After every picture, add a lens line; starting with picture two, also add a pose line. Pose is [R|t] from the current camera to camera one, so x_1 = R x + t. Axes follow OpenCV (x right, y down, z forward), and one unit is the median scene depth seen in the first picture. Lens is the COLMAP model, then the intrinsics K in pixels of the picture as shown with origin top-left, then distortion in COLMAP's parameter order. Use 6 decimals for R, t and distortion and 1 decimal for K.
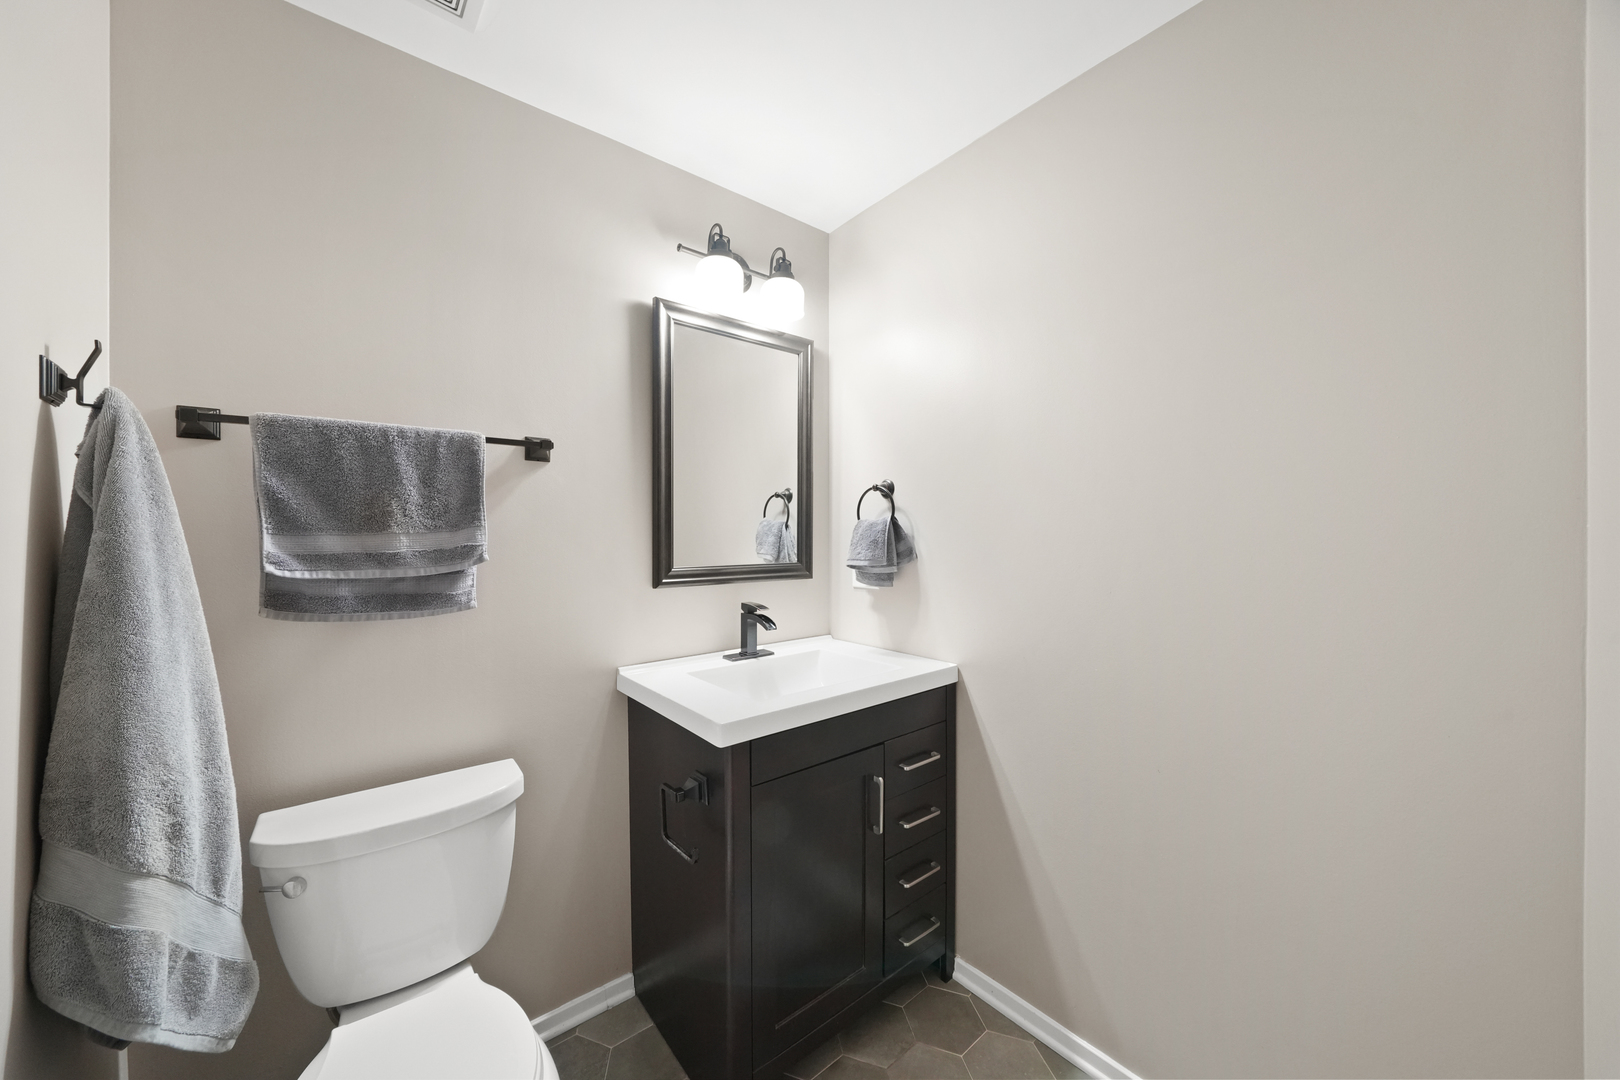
lens RADIAL K [[562.6, 0, 805.0], [0, 562.6, 539.6], [0, 0, 1]] dist [-0.021714, 0.000183]
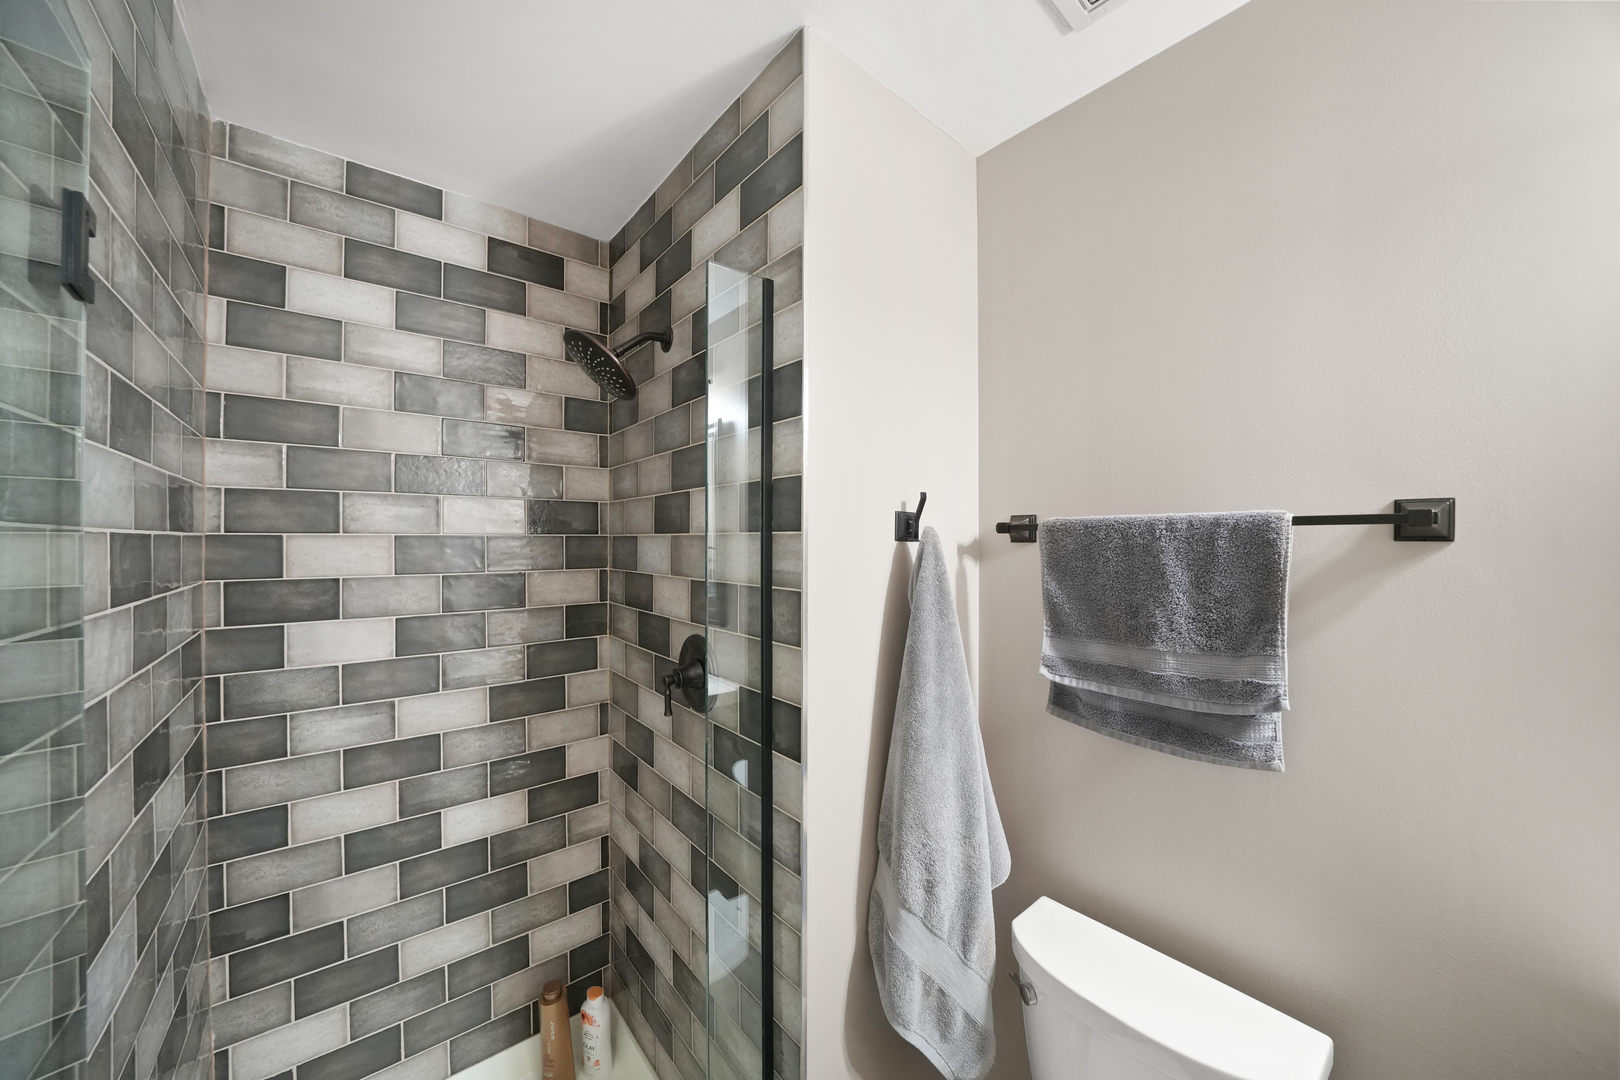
lens RADIAL K [[562.6, 0, 805.0], [0, 562.6, 539.6], [0, 0, 1]] dist [-0.021714, 0.000183]
pose [[0.006778, 0.004032, -0.999969, 0.070888], [-0.003469, 0.999986, 0.004008, -0.175703], [0.999971, 0.003442, 0.006792, 0.480712]]
